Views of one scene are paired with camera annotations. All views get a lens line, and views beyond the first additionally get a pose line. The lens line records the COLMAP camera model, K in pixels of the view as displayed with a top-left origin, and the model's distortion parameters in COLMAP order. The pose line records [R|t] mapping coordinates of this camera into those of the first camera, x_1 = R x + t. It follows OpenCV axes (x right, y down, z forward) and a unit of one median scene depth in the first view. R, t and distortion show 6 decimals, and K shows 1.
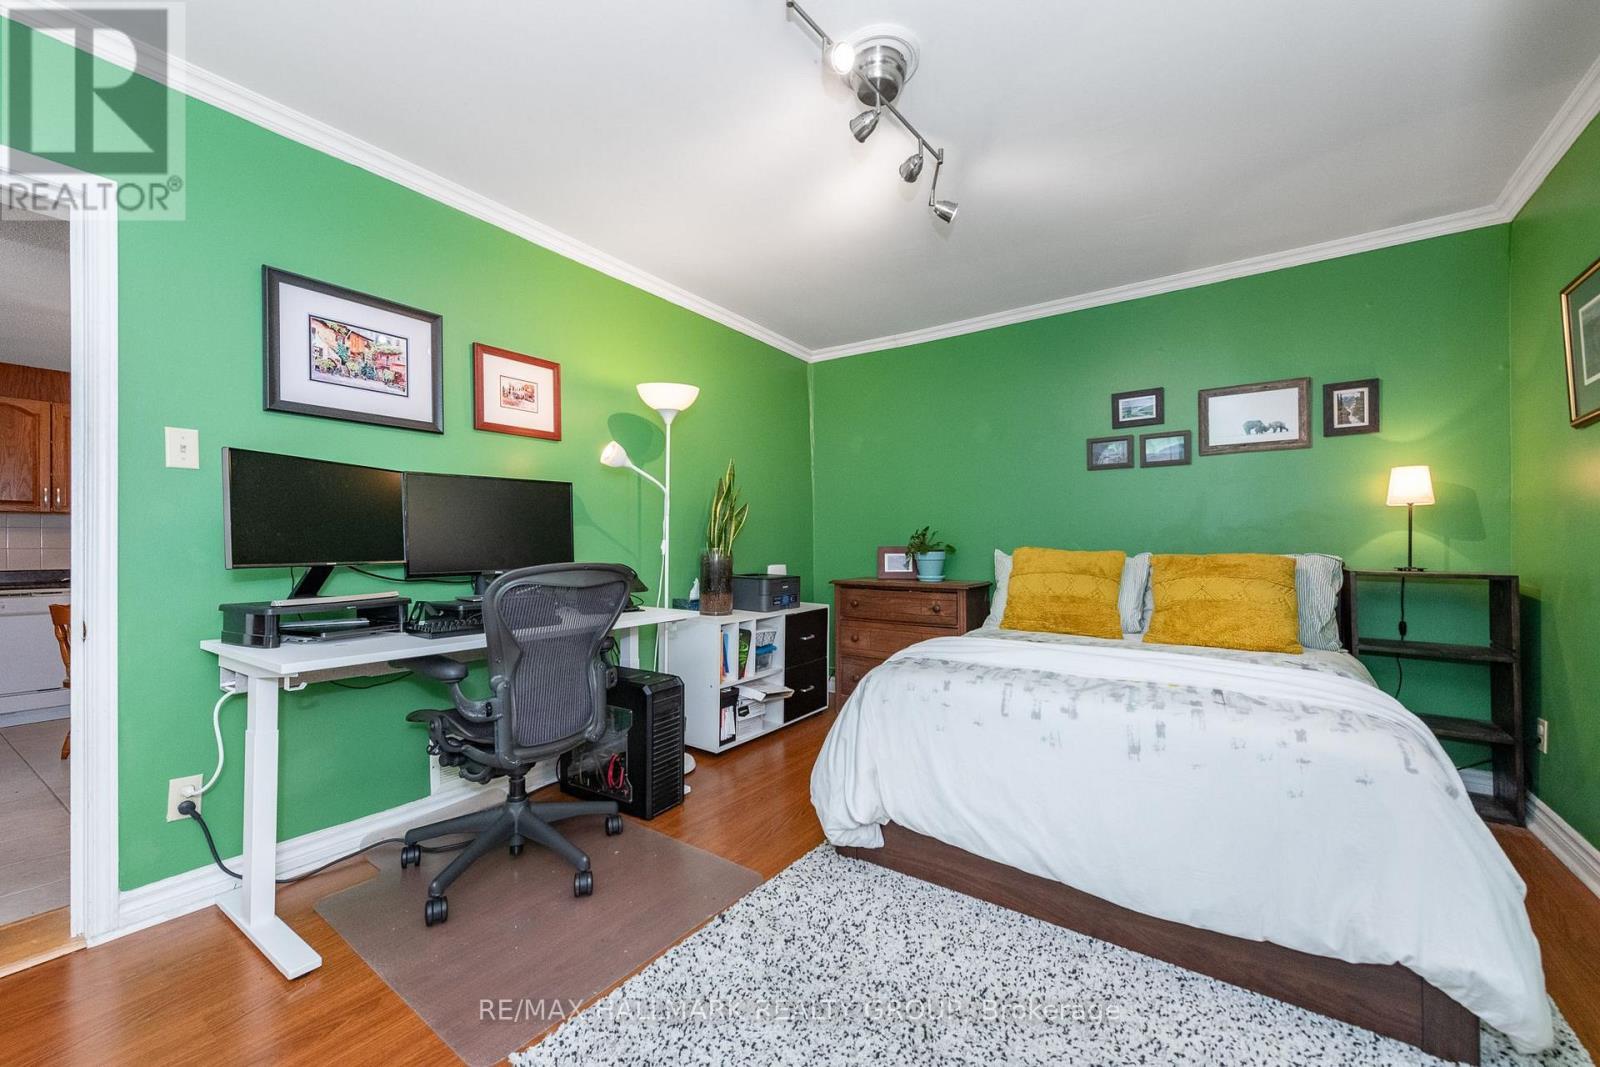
lens RADIAL K [[633.2, 0, 799.2], [0, 633.2, 542.7], [0, 0, 1]] dist [0.002422, -0.000290]
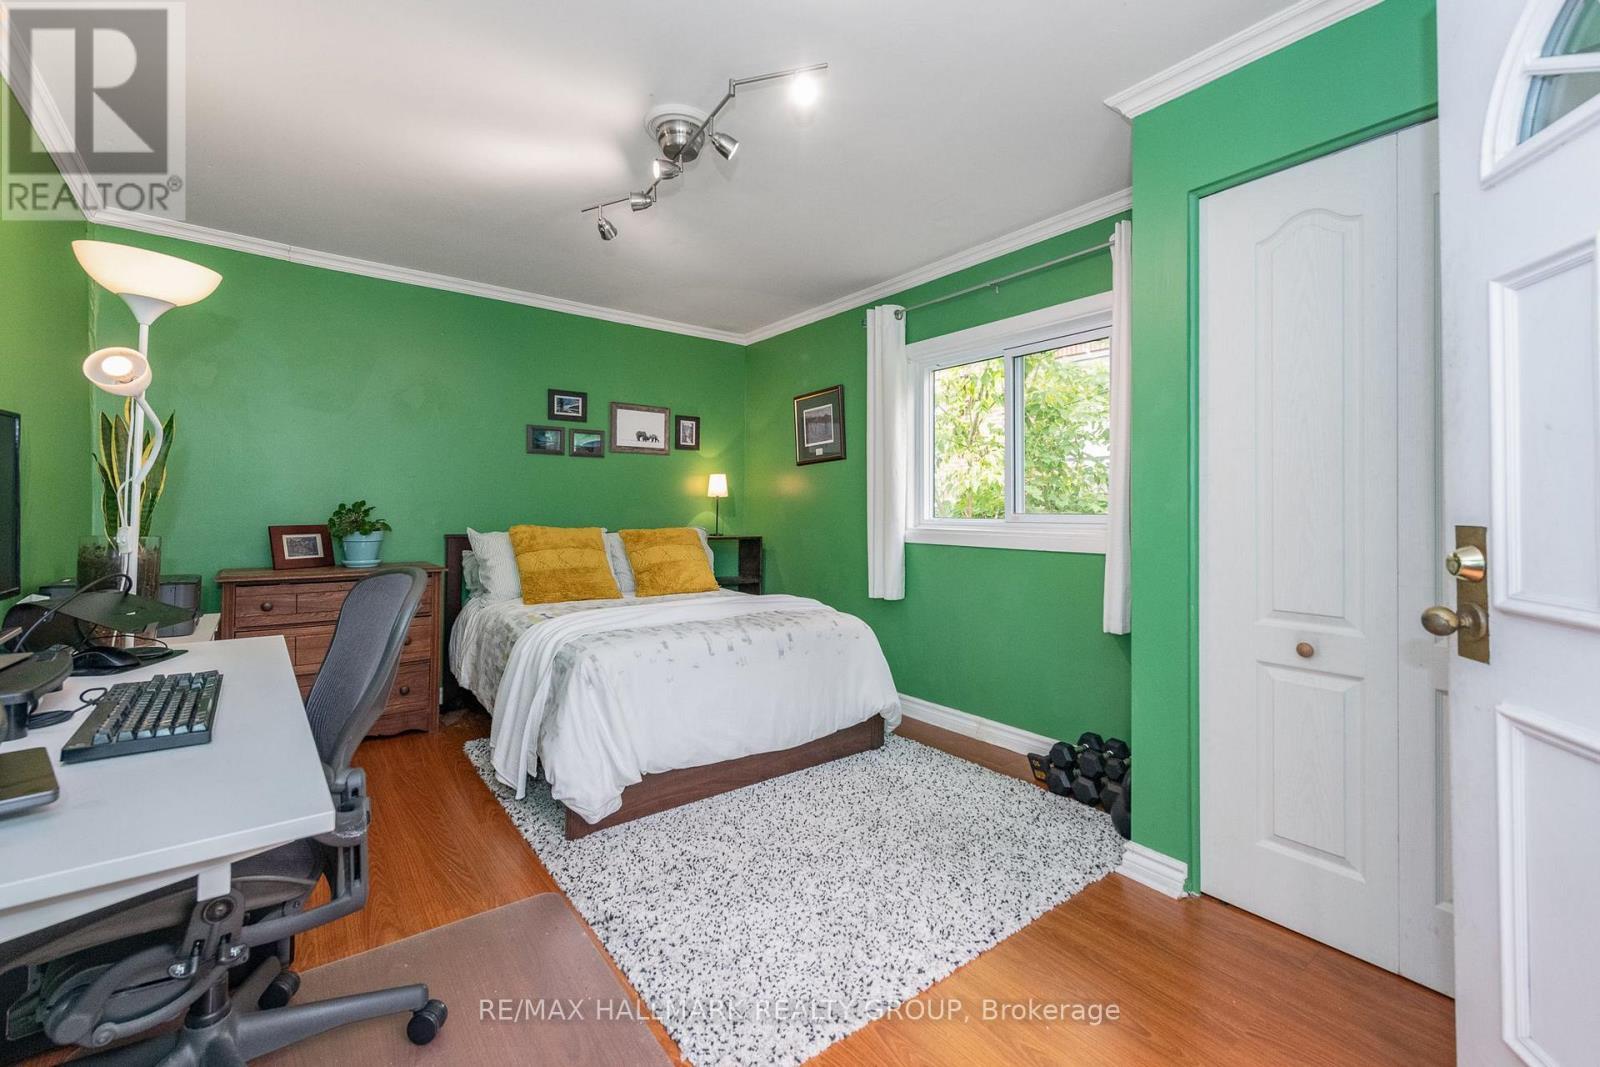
lens RADIAL K [[675.7, 0, 805.9], [0, 675.7, 503.4], [0, 0, 1]] dist [-0.002161, -0.000530]
pose [[0.267496, 0.011566, 0.963490, -0.656486], [-0.008572, 0.999917, -0.009623, -0.025080], [-0.963521, -0.005685, 0.267573, 0.272654]]
